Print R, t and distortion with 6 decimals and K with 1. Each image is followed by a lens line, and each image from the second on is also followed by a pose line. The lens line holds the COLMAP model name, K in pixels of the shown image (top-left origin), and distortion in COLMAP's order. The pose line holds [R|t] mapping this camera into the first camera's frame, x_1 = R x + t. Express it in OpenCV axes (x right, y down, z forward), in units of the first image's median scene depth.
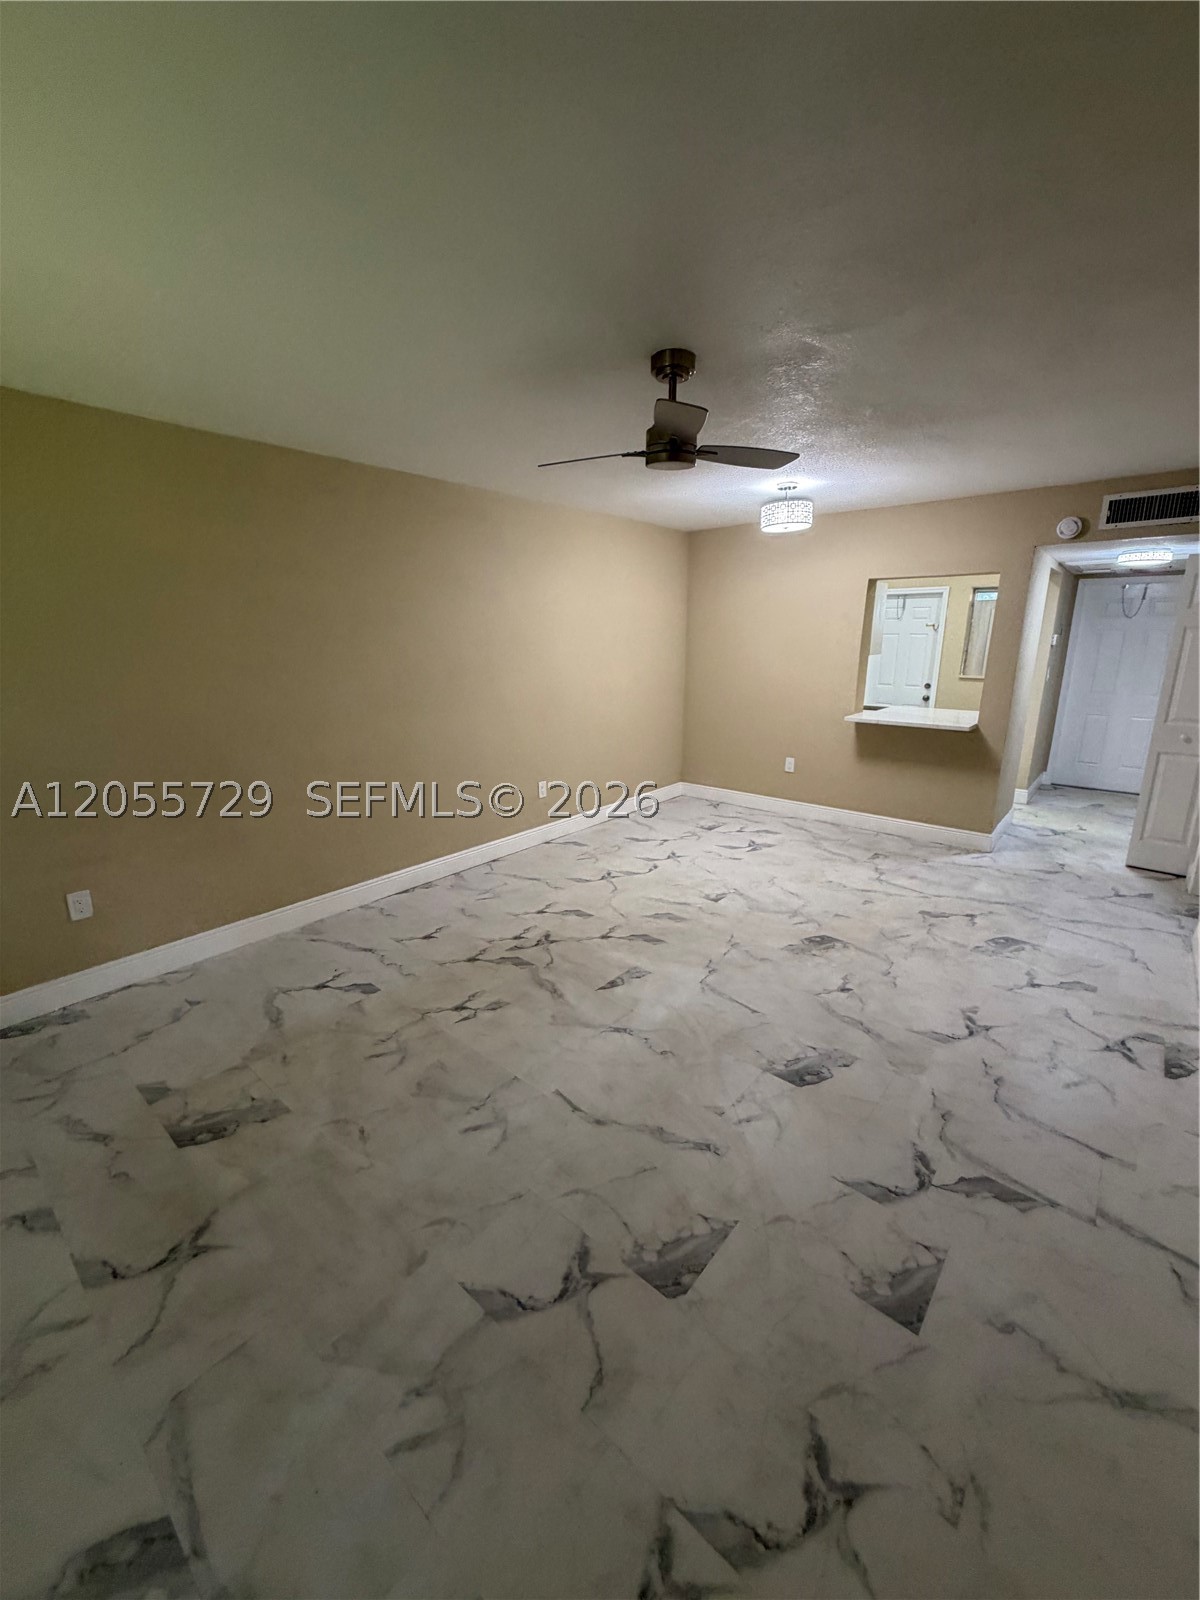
lens RADIAL K [[640.3, 0, 600.0], [0, 640.3, 800.0], [0, 0, 1]] dist [-0.000951, 0.000258]
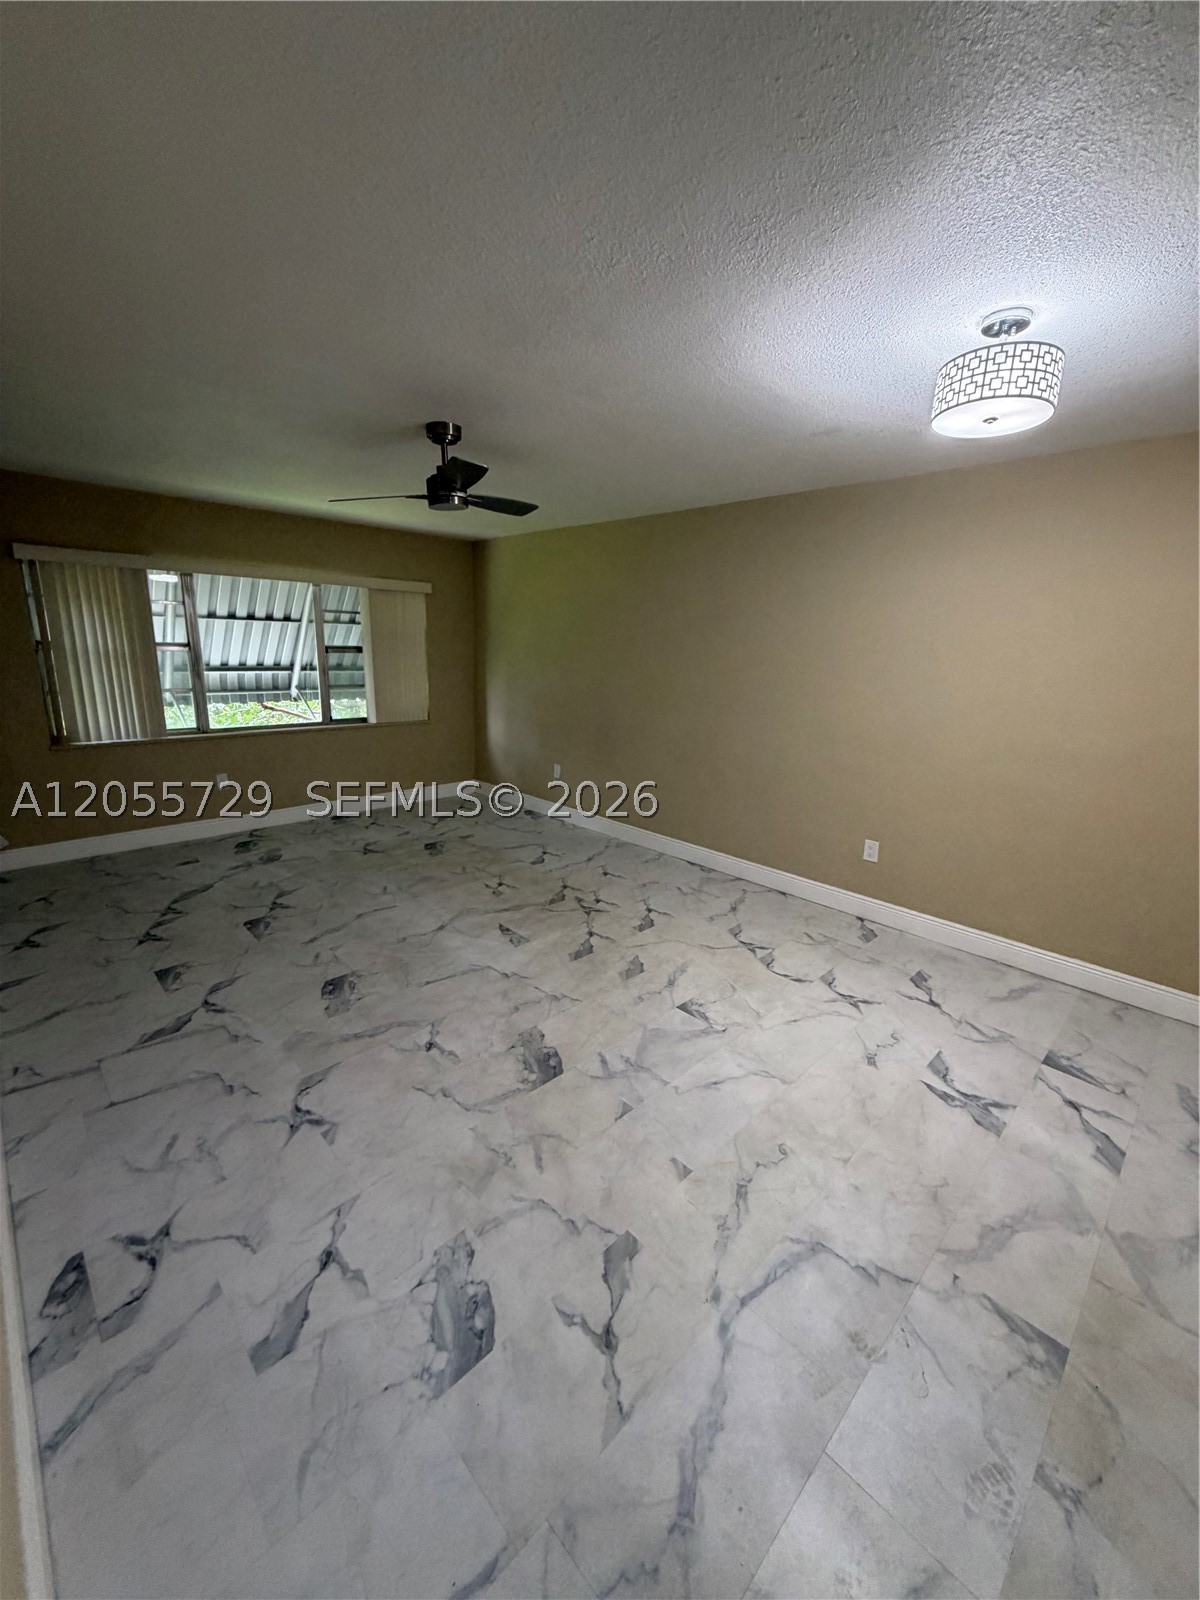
lens RADIAL K [[640.3, 0, 600.0], [0, 640.3, 800.0], [0, 0, 1]] dist [-0.000951, 0.000258]
pose [[-0.092120, 0.241466, -0.966027, 0.987563], [-0.279671, 0.924826, 0.257838, -0.266039], [0.955666, 0.293922, -0.017664, 1.001389]]
